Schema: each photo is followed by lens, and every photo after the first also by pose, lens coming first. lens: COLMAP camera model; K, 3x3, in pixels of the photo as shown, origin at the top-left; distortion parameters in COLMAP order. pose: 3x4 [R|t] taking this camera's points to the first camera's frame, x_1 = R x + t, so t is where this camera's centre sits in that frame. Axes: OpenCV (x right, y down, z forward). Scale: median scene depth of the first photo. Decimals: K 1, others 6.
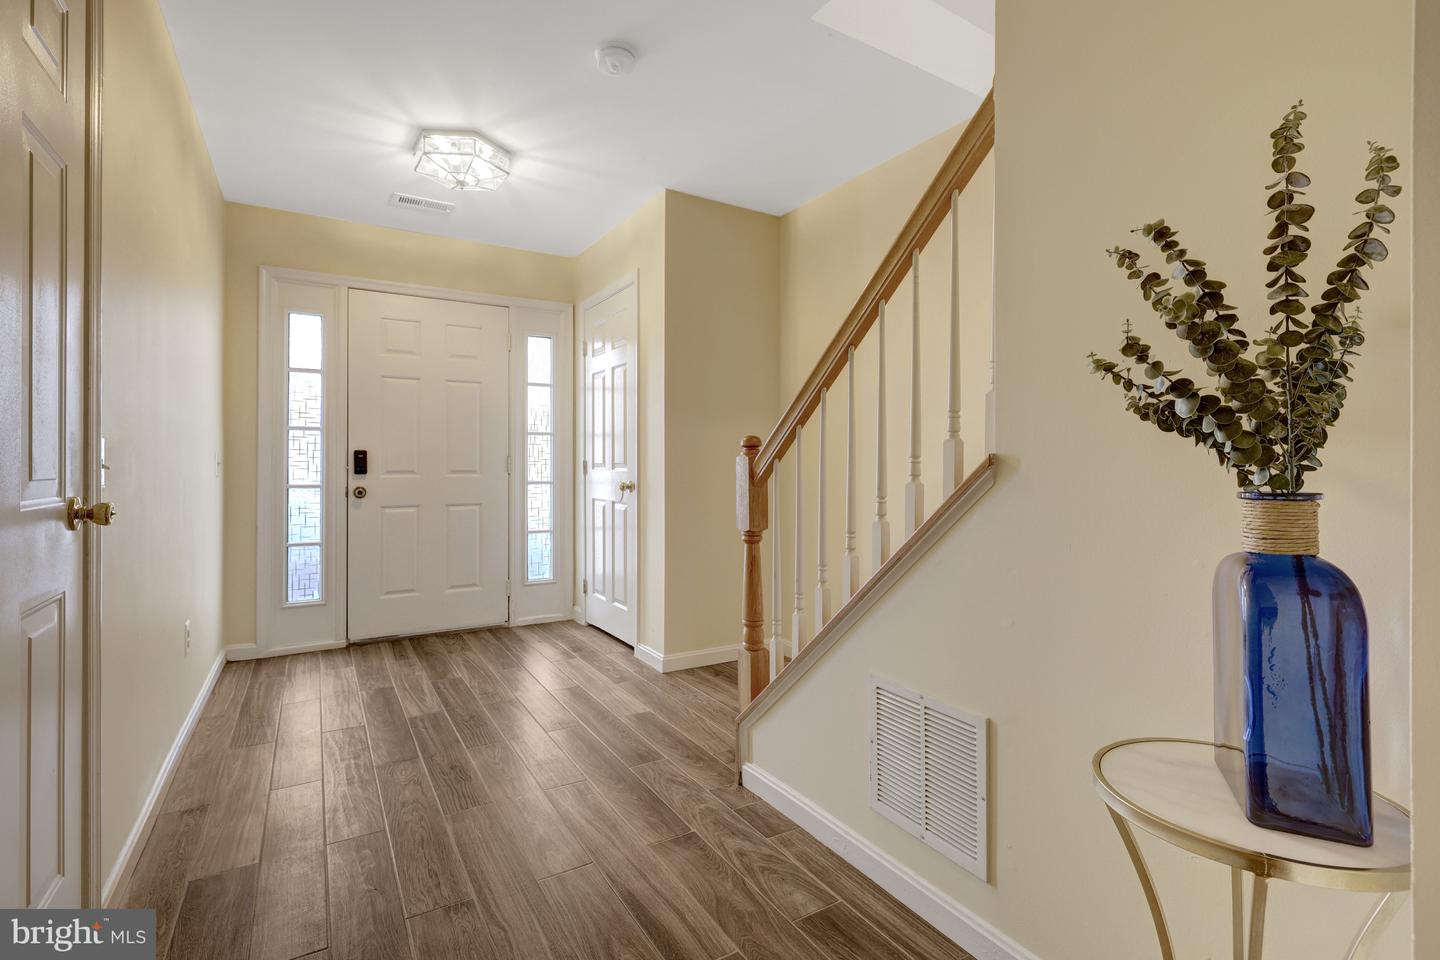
lens RADIAL K [[675.1, 0, 705.2], [0, 675.1, 462.0], [0, 0, 1]] dist [0.001187, 0.000094]
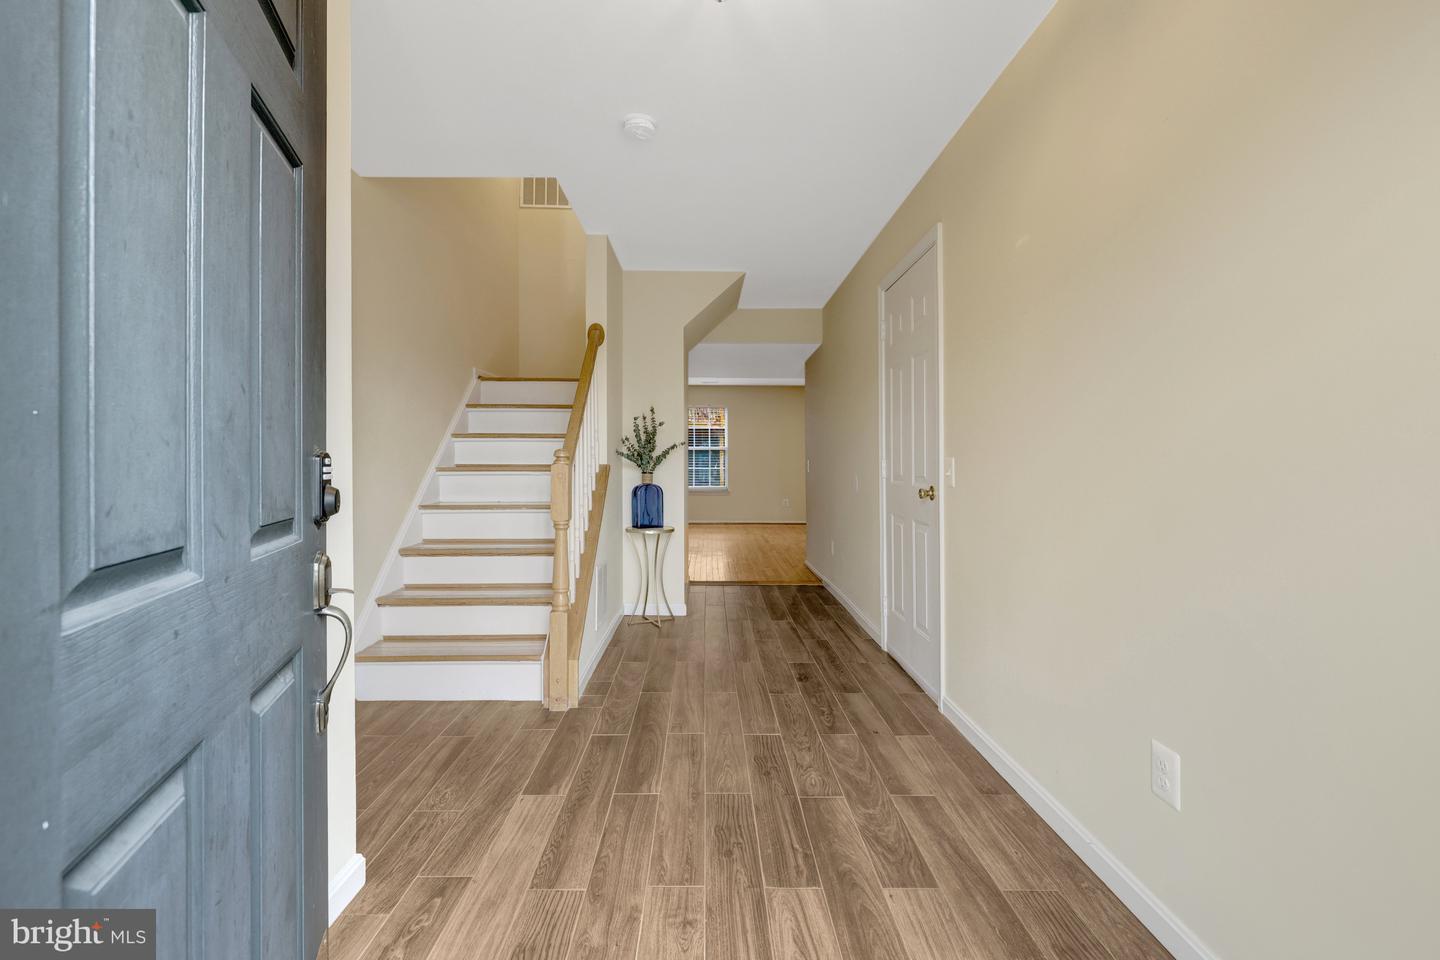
lens RADIAL K [[617.3, 0, 713.6], [0, 617.3, 462.8], [0, 0, 1]] dist [0.001567, 0.000042]
pose [[-0.869862, -0.003542, 0.493282, -0.779158], [-0.005141, 0.999985, -0.001885, -0.011447], [-0.493268, -0.004176, -0.869867, 1.898697]]
